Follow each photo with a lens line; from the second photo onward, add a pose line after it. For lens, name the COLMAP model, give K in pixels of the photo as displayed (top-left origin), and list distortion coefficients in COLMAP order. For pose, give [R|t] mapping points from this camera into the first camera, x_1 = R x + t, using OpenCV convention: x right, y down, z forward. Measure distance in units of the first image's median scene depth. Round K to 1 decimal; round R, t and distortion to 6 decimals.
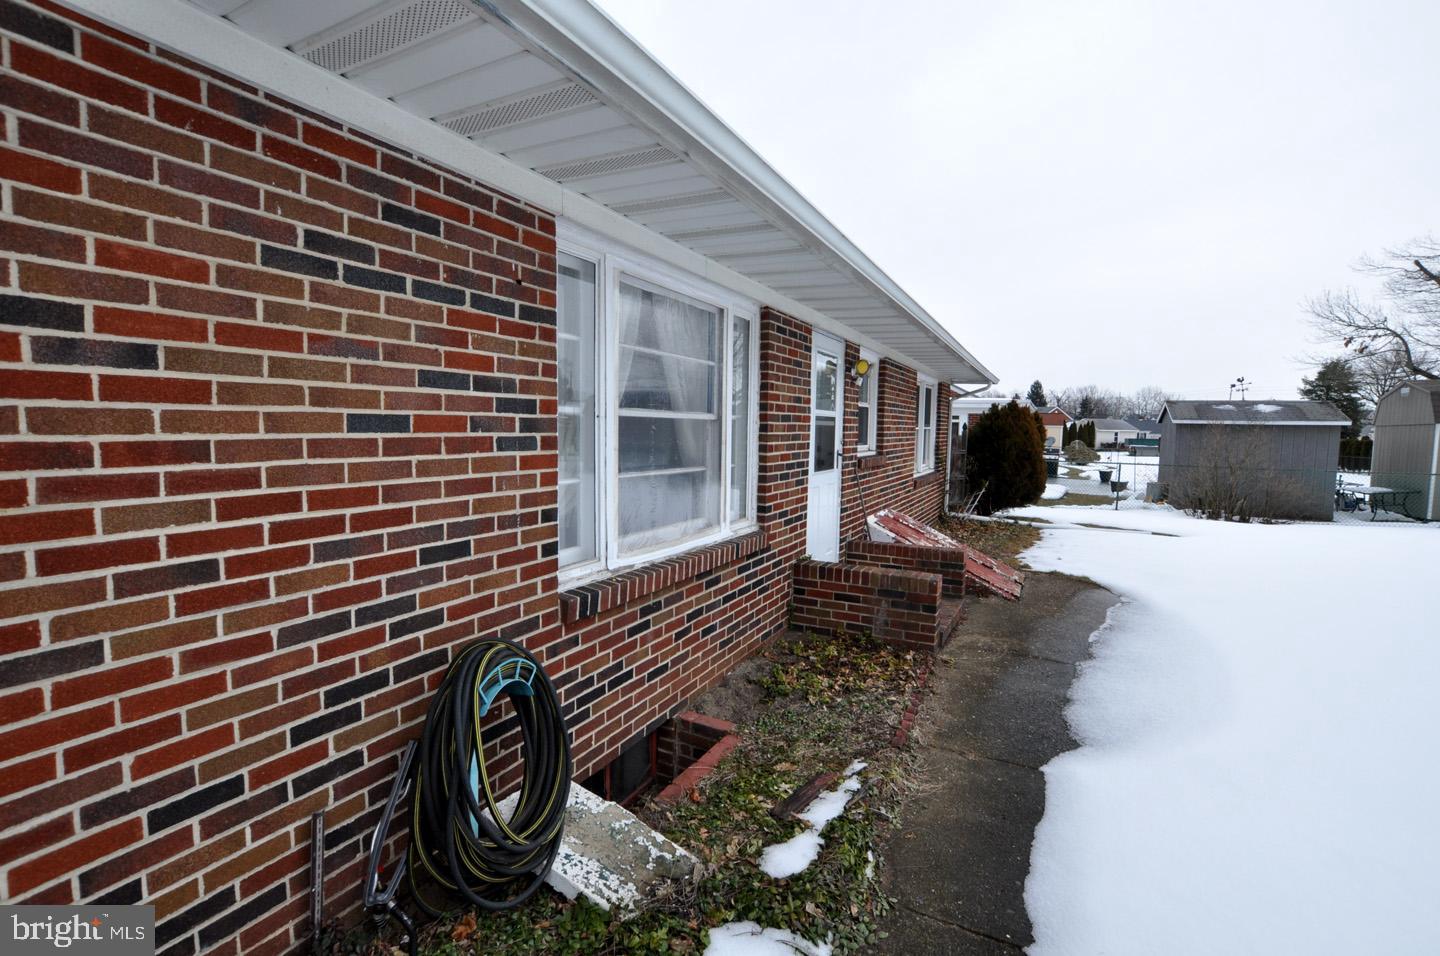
lens RADIAL K [[632.4, 0, 723.0], [0, 632.4, 478.0], [0, 0, 1]] dist [-0.034667, 0.005025]
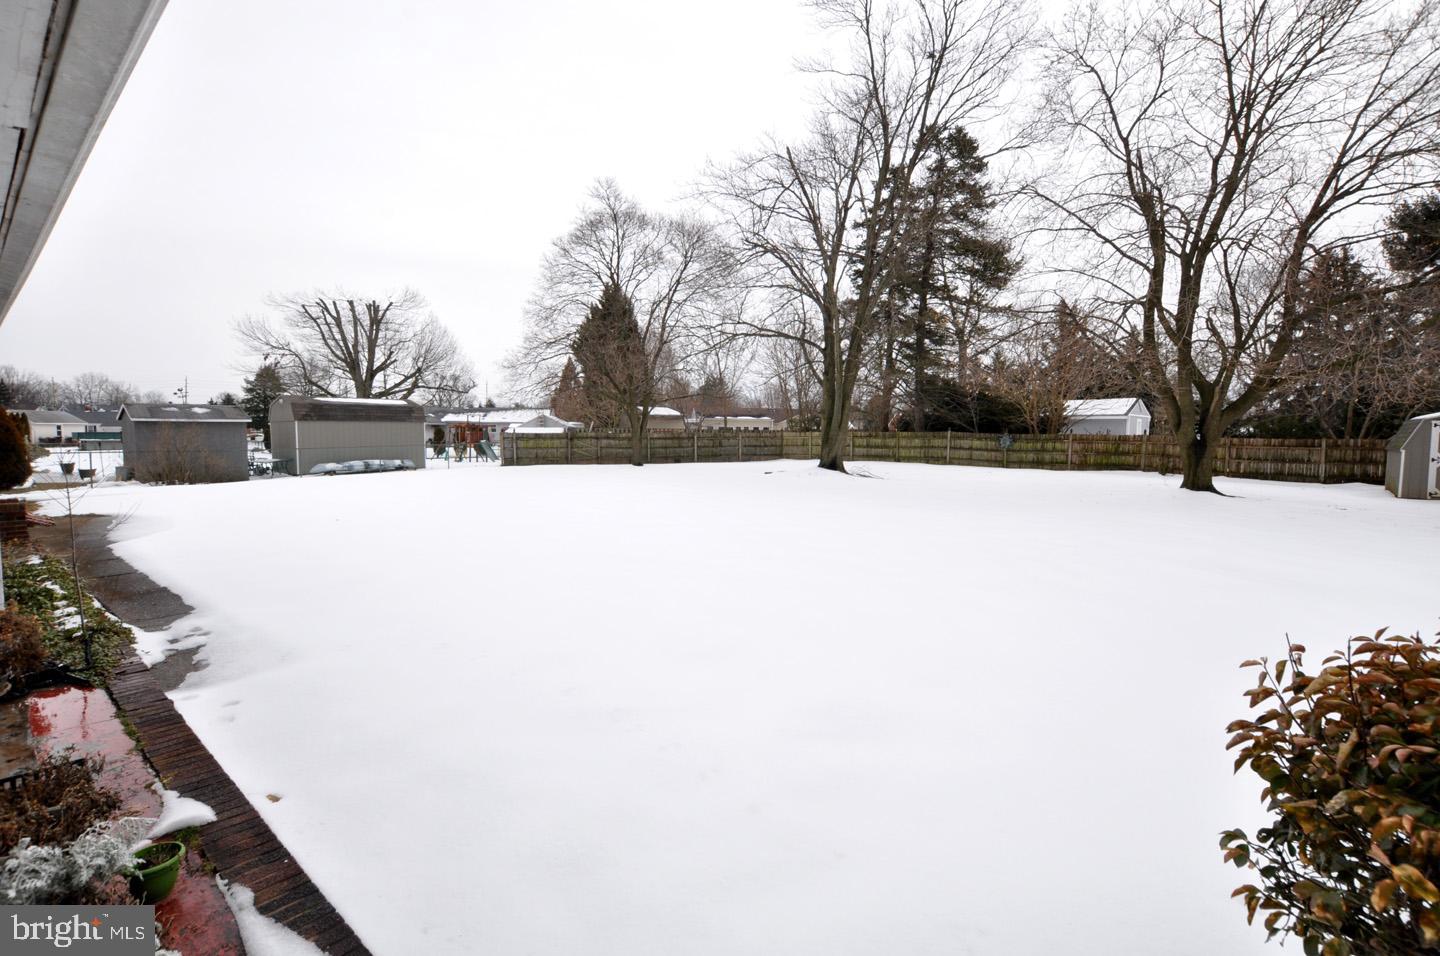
lens RADIAL K [[632.4, 0, 723.0], [0, 632.4, 478.0], [0, 0, 1]] dist [-0.034667, 0.005025]
pose [[0.176791, -0.087185, 0.980379, -0.162144], [0.073173, 0.994477, 0.075243, 0.012835], [-0.981525, 0.058435, 0.182194, -0.218762]]
